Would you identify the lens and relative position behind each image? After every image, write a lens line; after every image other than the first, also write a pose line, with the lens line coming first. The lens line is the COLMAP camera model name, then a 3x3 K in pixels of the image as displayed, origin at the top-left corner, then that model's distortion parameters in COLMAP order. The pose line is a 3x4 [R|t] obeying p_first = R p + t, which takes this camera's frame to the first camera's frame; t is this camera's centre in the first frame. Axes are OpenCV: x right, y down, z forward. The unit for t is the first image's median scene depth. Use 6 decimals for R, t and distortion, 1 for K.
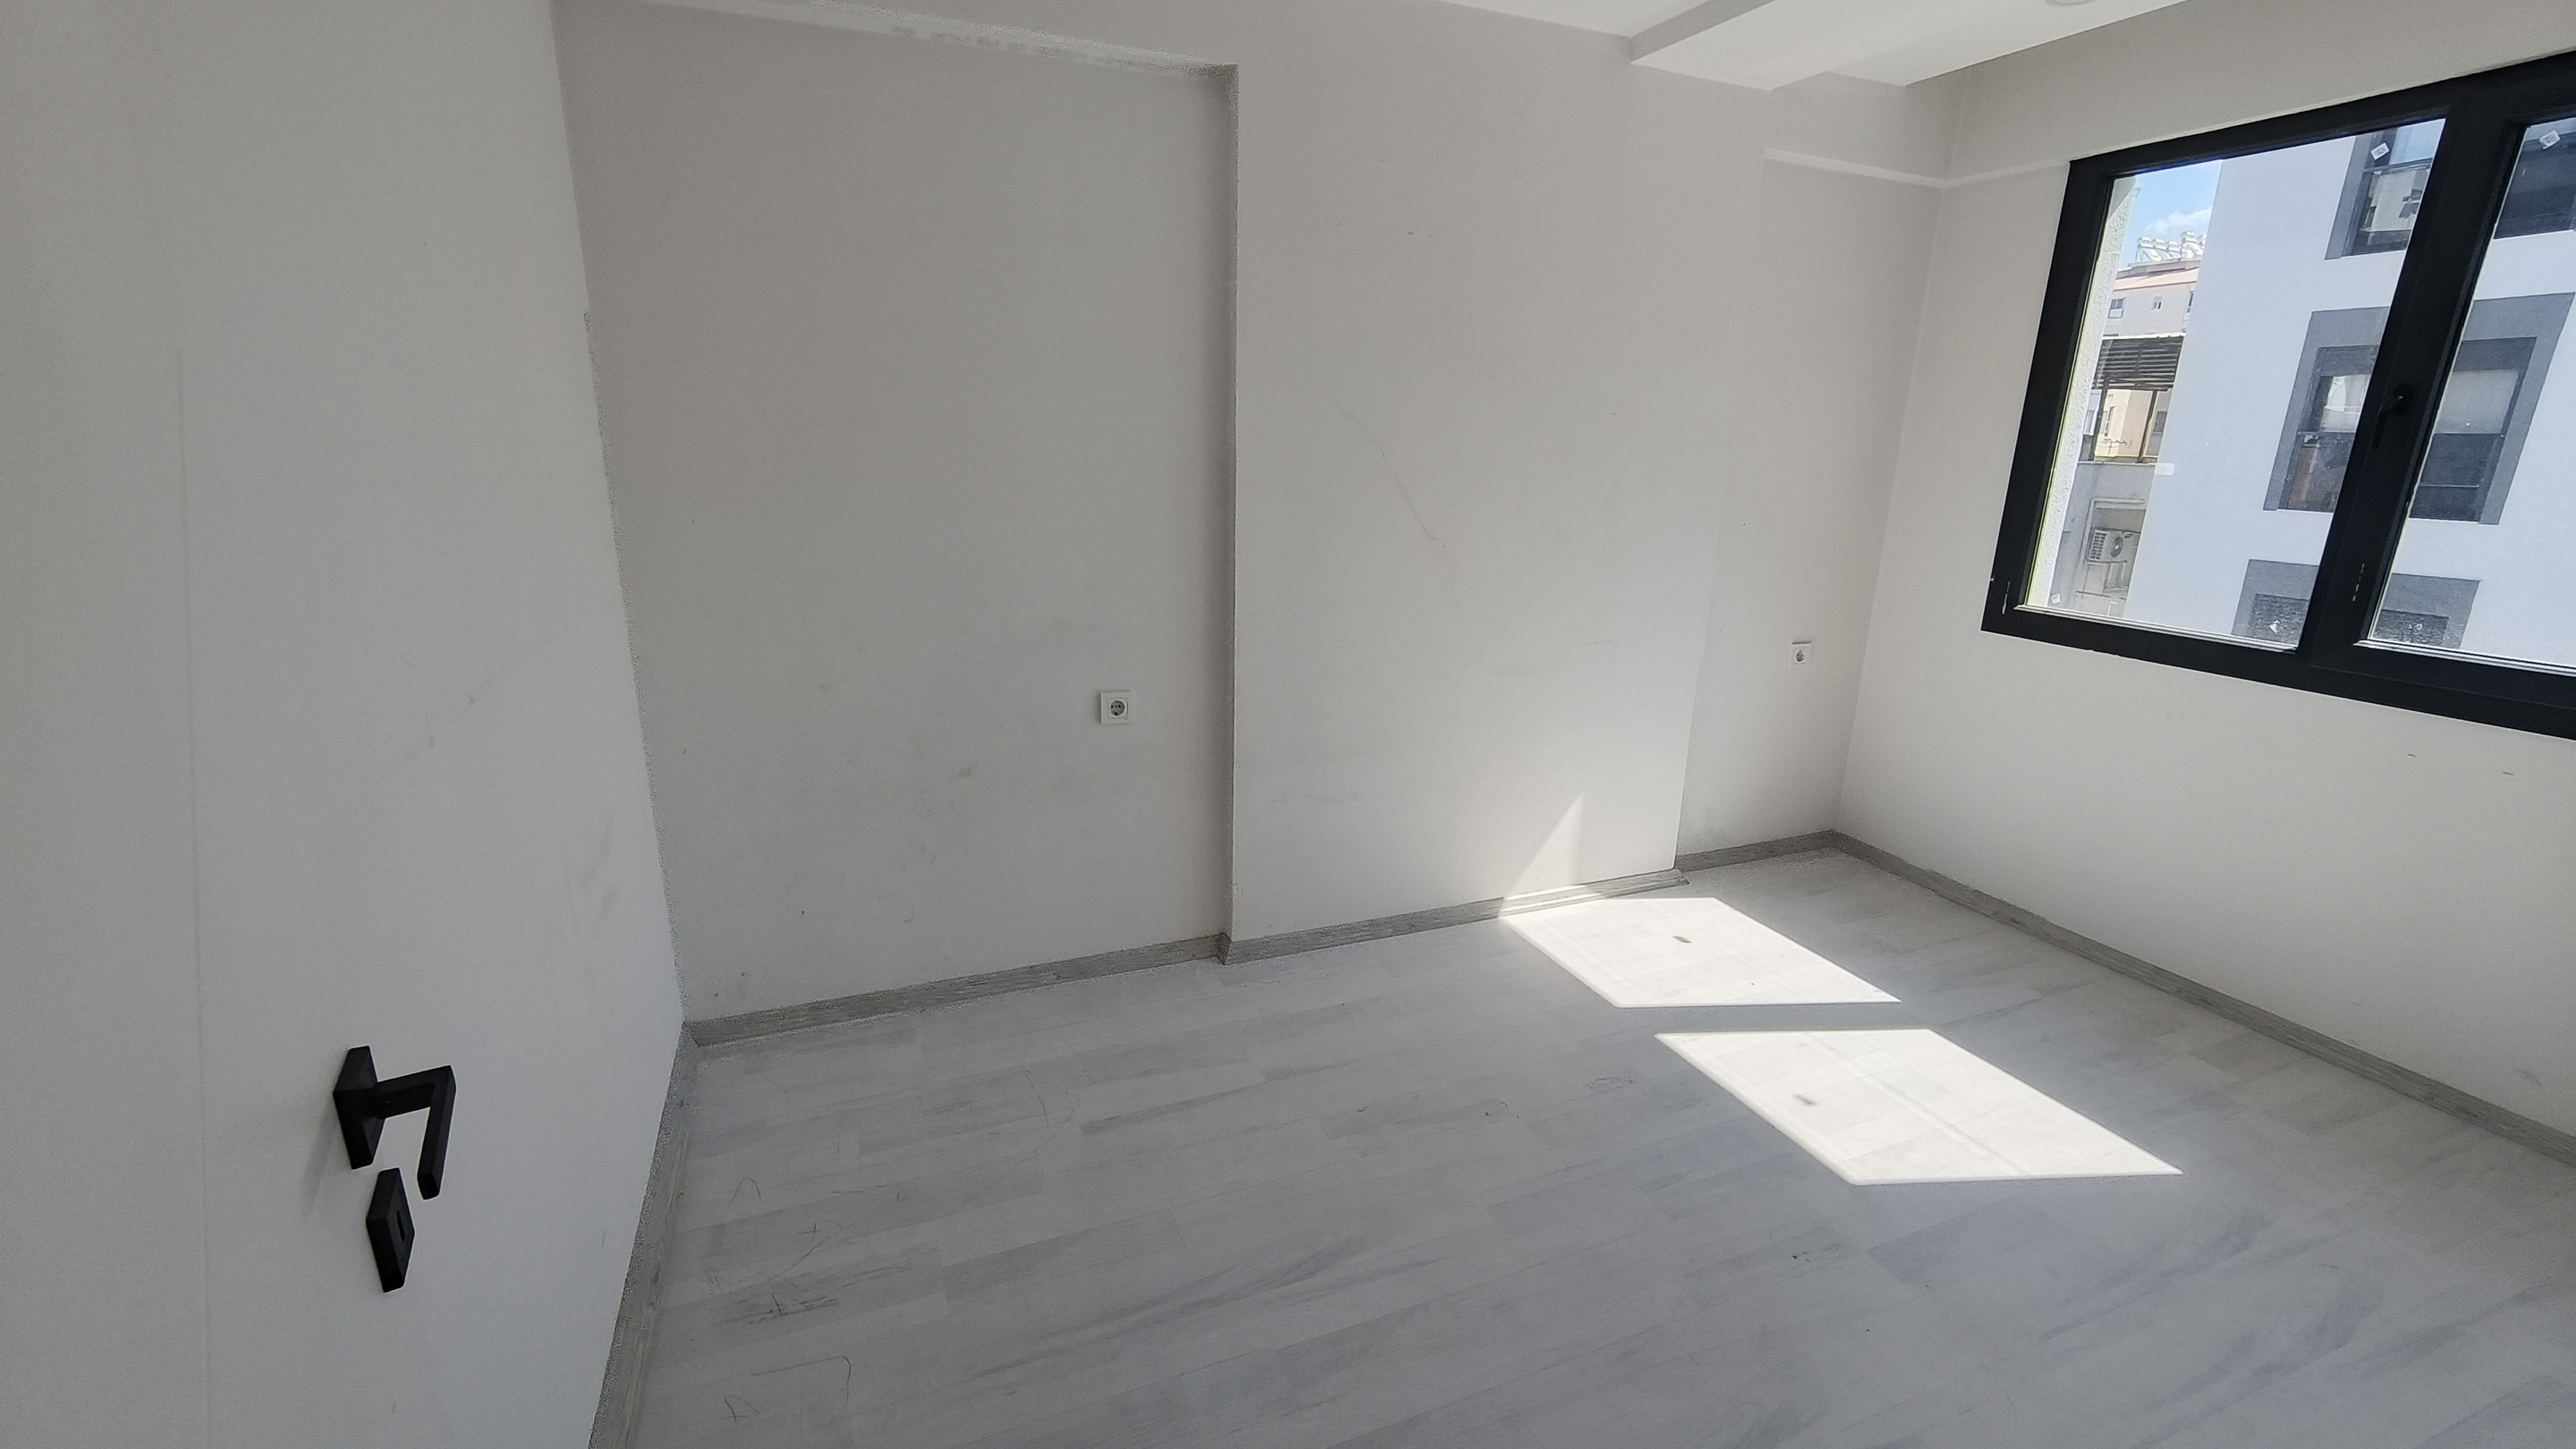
lens RADIAL K [[1092.0, 0, 1292.4], [0, 1092.0, 733.9], [0, 0, 1]] dist [-0.004469, 0.002736]
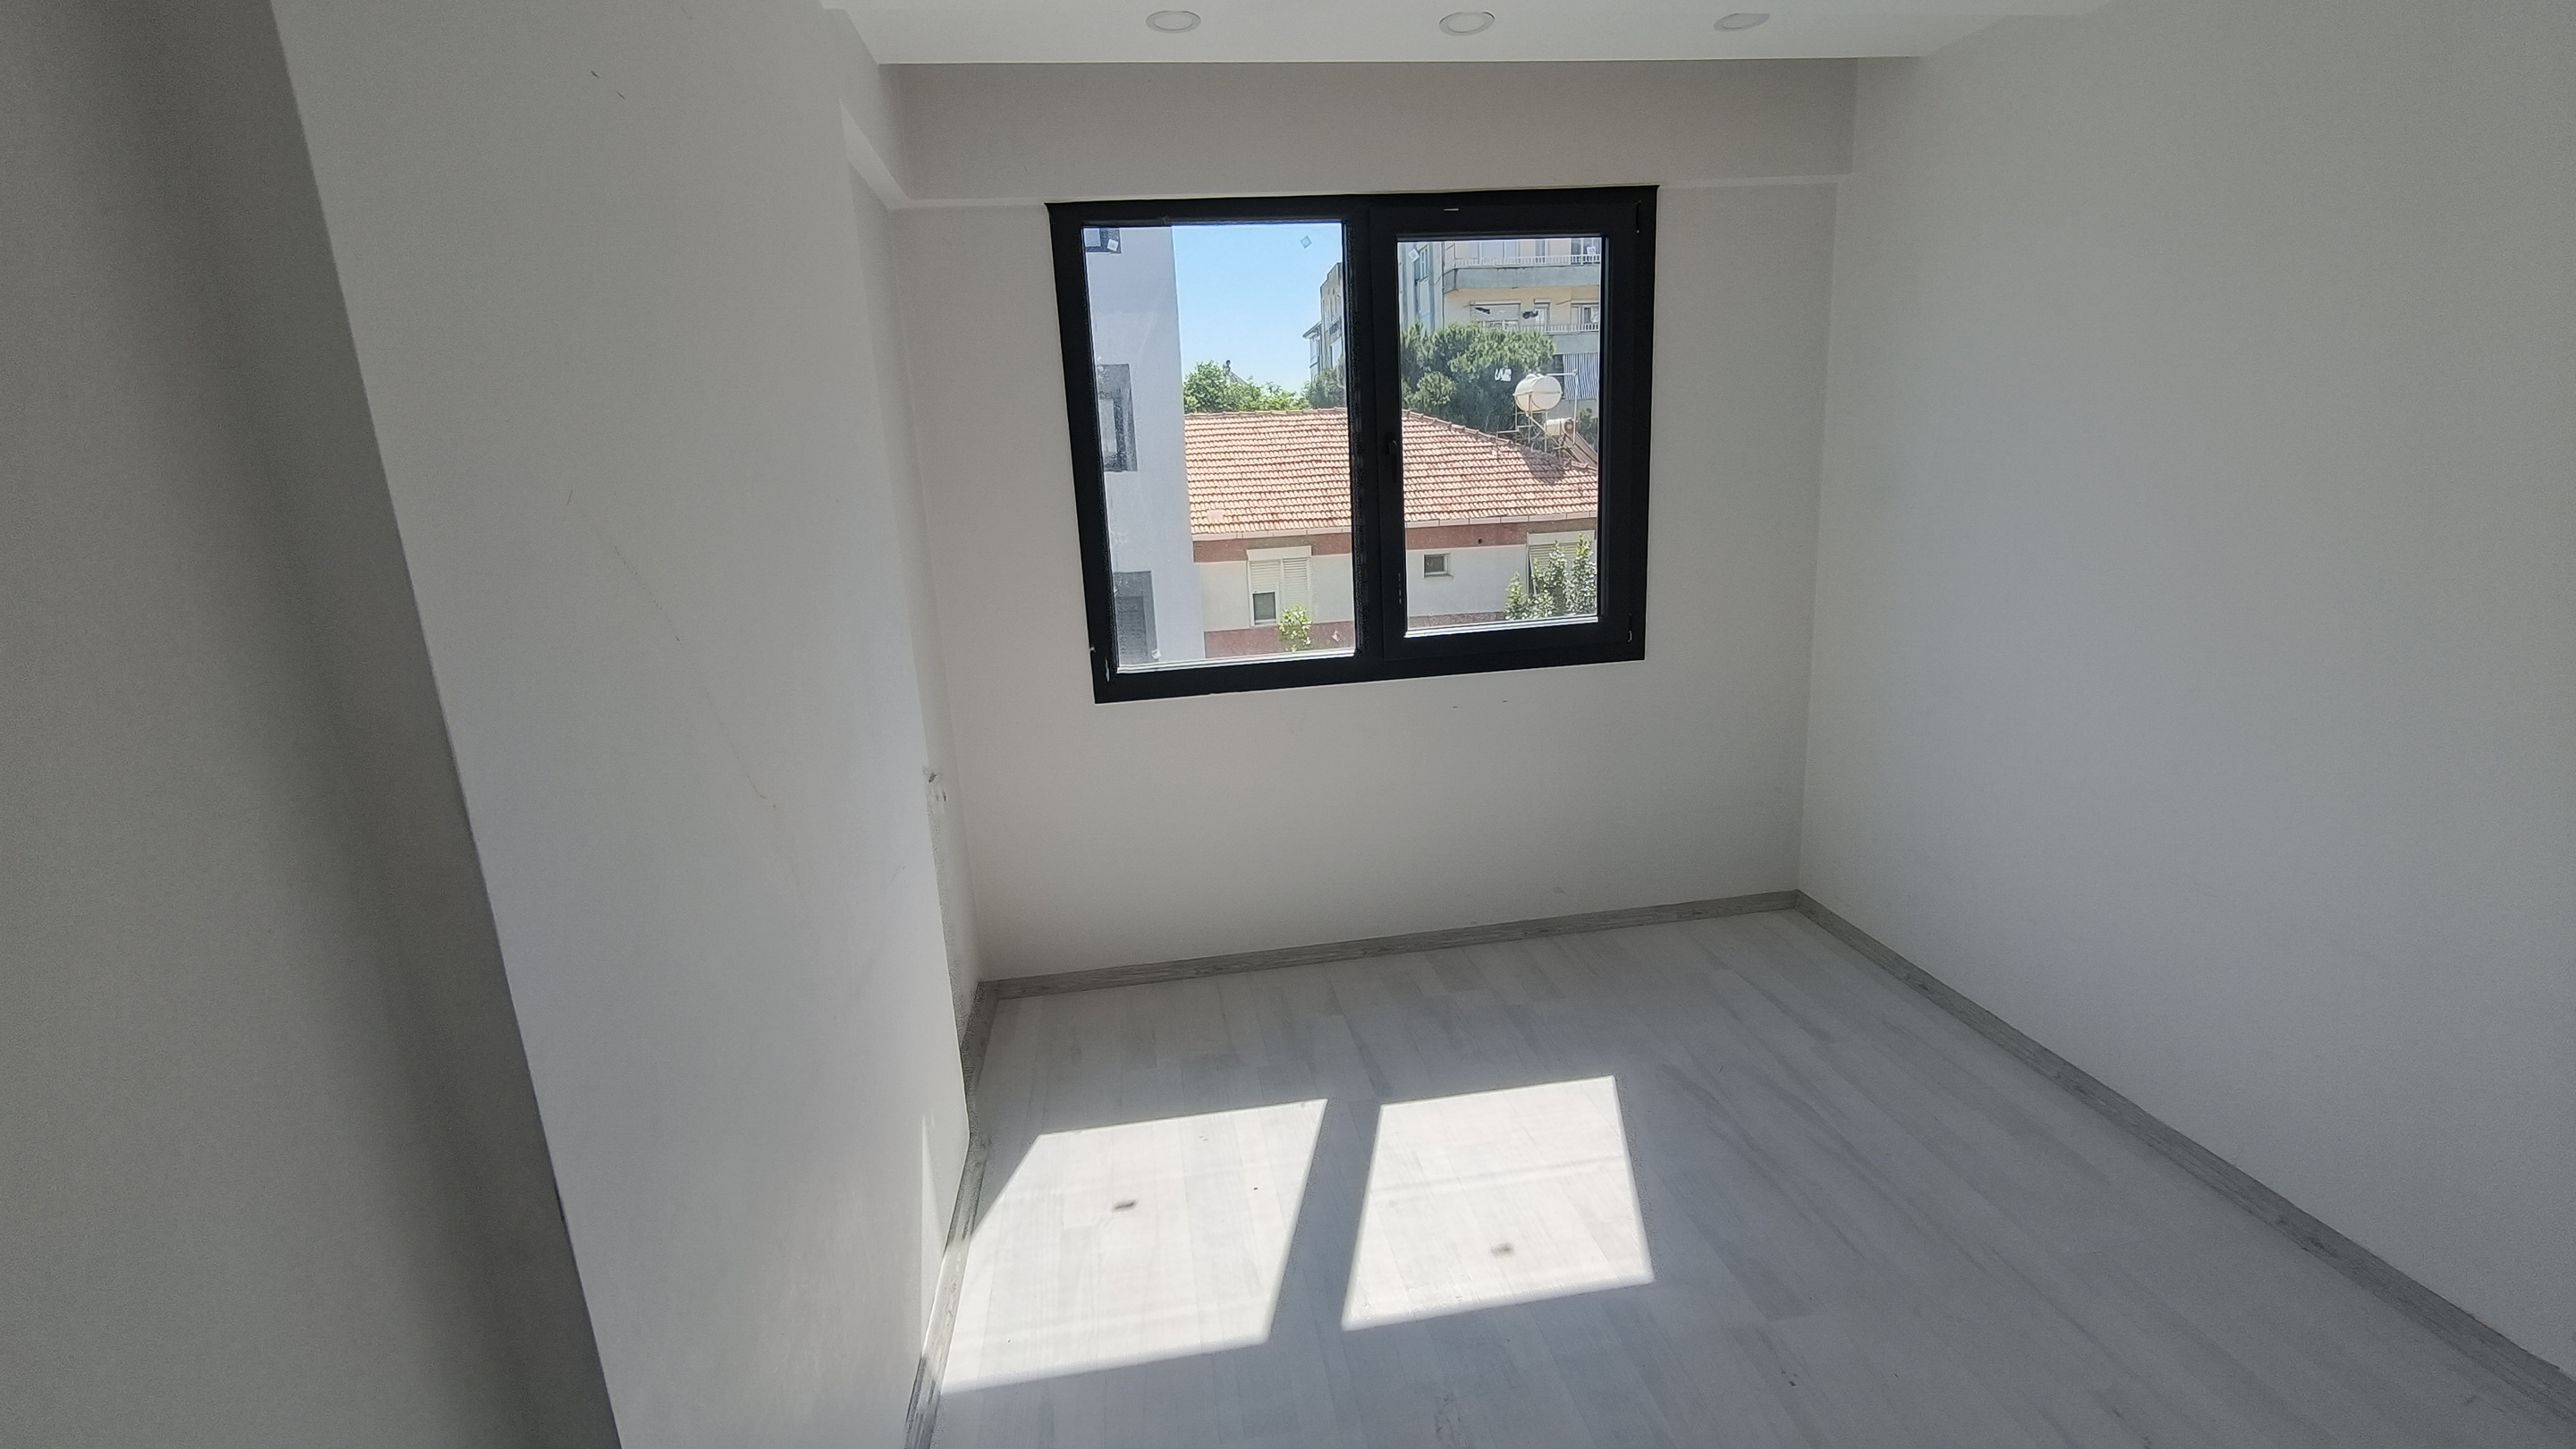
lens RADIAL K [[1092.0, 0, 1292.4], [0, 1092.0, 733.9], [0, 0, 1]] dist [-0.004469, 0.002736]
pose [[0.237447, -0.264247, 0.934769, -0.244221], [0.316588, 0.930801, 0.182707, -0.230777], [-0.918363, 0.252553, 0.304673, 0.704971]]
